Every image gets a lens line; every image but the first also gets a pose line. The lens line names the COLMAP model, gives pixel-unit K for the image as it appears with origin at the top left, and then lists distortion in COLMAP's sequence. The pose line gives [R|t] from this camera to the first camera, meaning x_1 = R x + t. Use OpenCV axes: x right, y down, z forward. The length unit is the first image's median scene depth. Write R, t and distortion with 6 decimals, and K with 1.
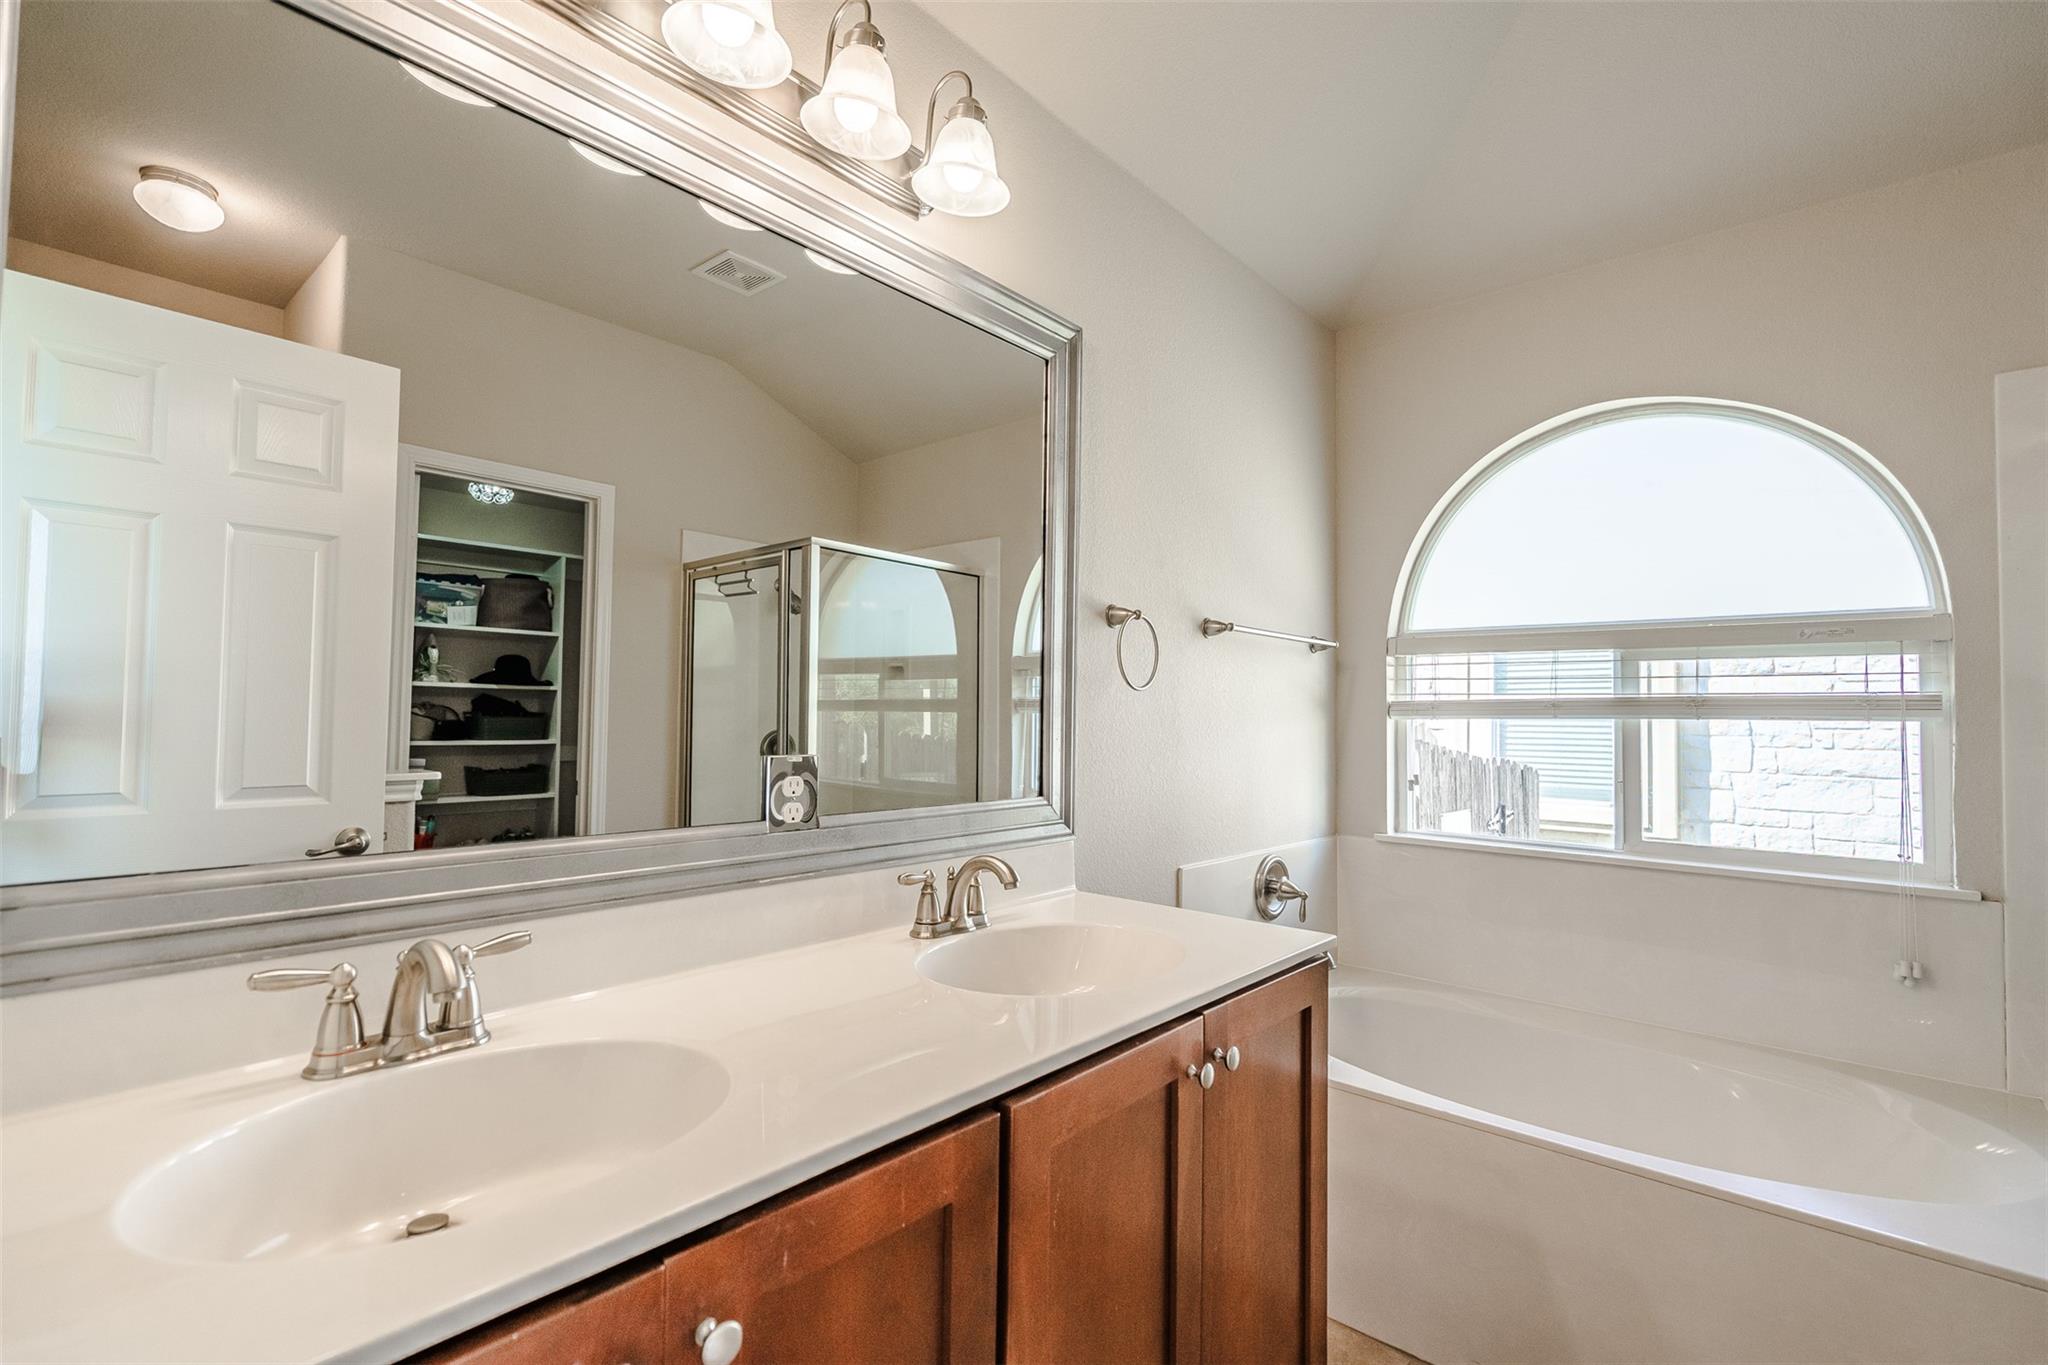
lens RADIAL K [[925.3, 0, 1021.2], [0, 925.3, 687.8], [0, 0, 1]] dist [-0.001552, -0.000292]
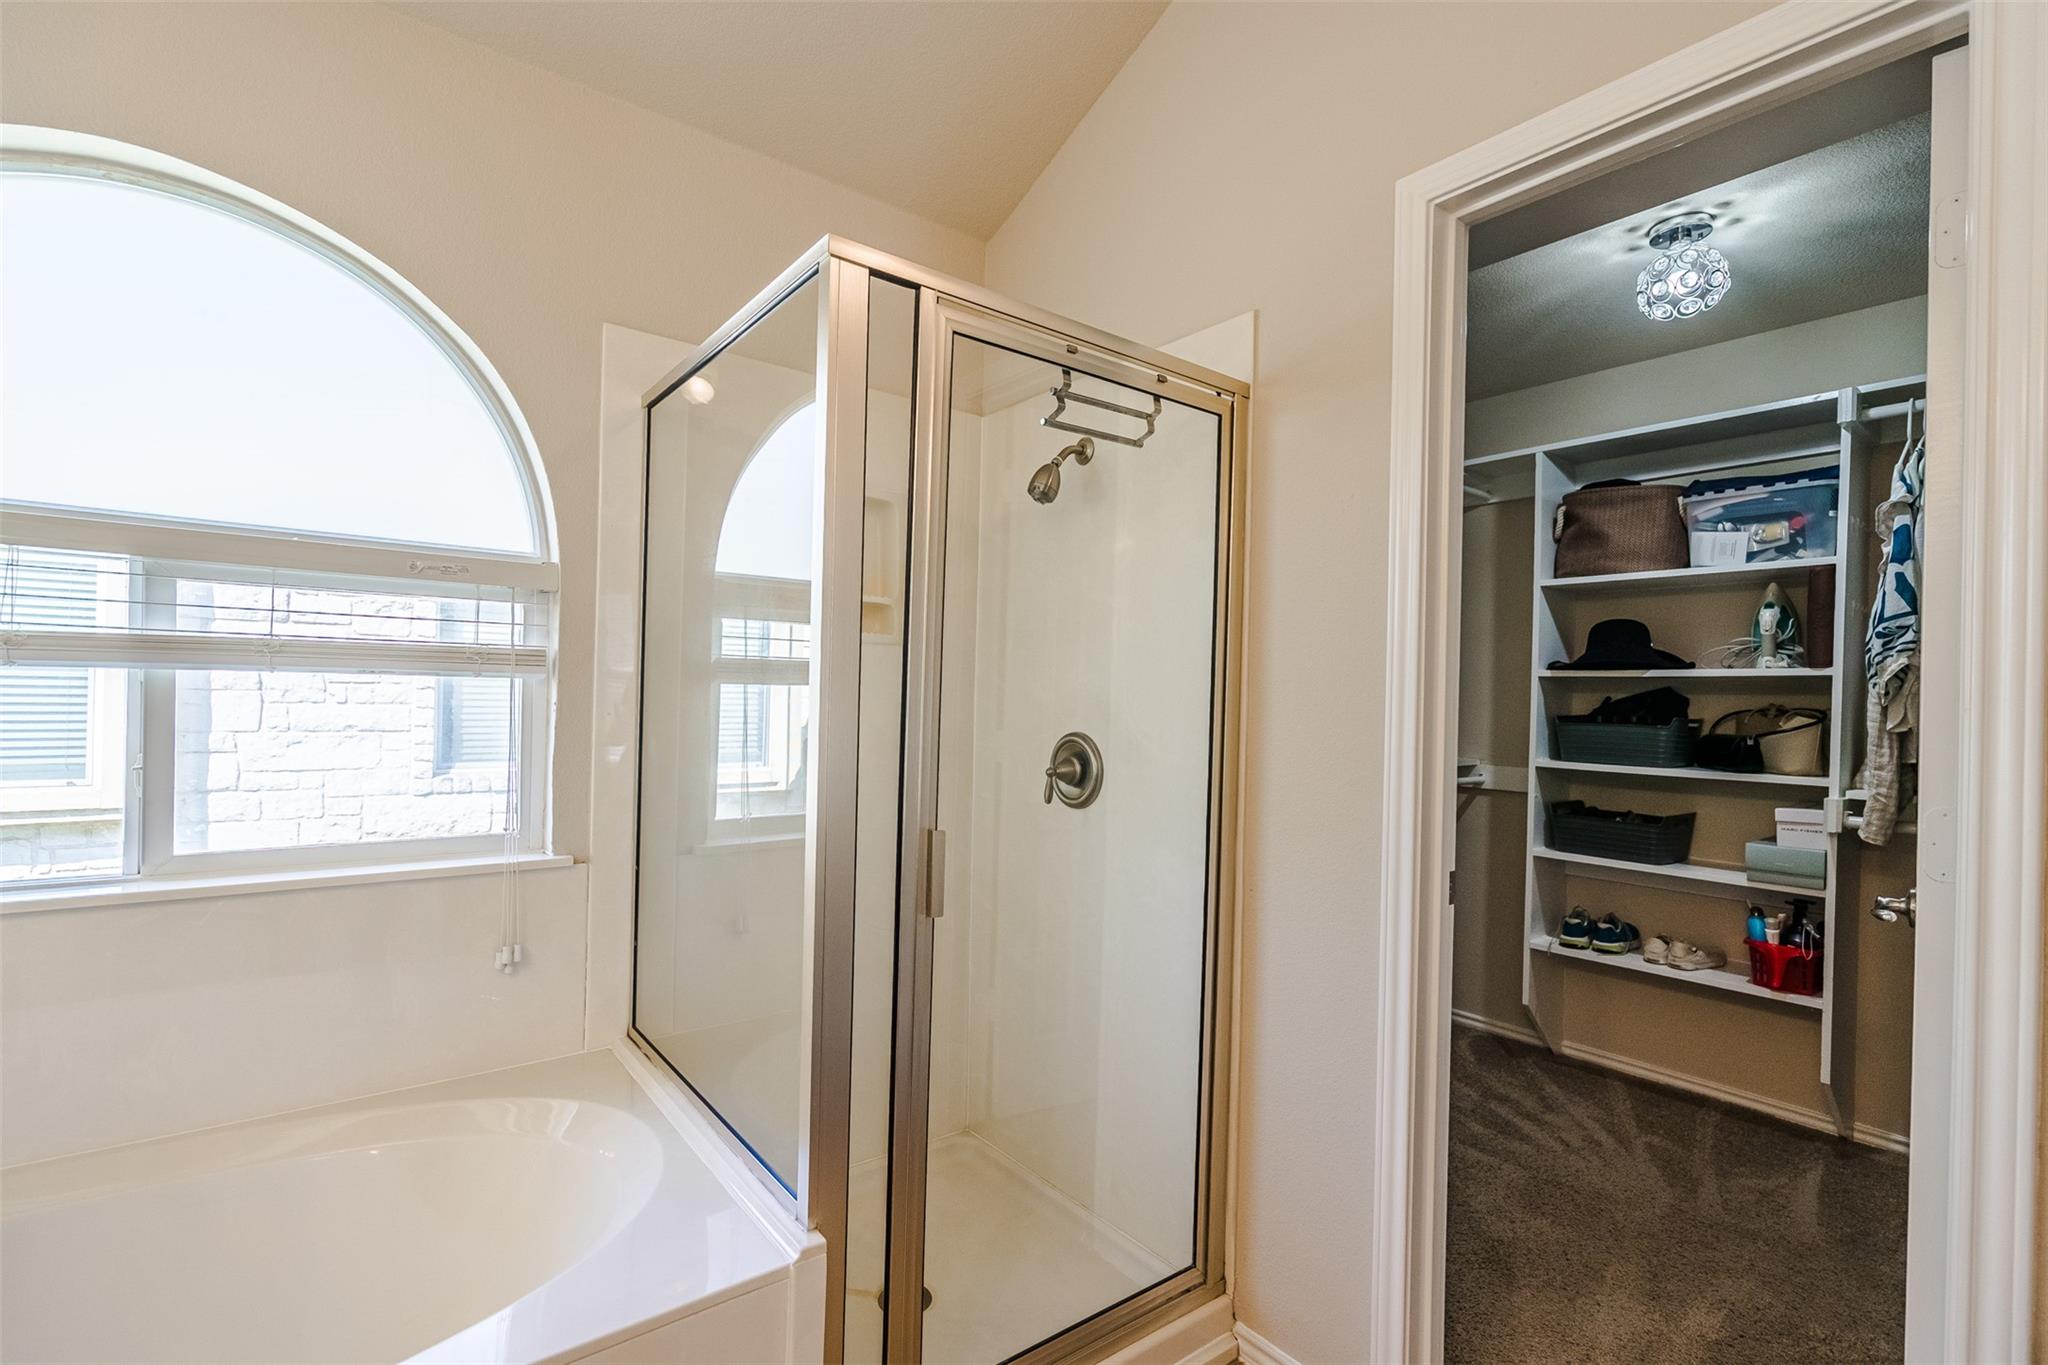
lens RADIAL K [[925.3, 0, 1021.2], [0, 925.3, 687.8], [0, 0, 1]] dist [-0.001552, -0.000292]
pose [[0.188994, 0.000111, 0.981978, 0.144054], [-0.051074, 0.998648, 0.009717, 0.010541], [-0.980649, -0.051990, 0.188745, 0.294136]]
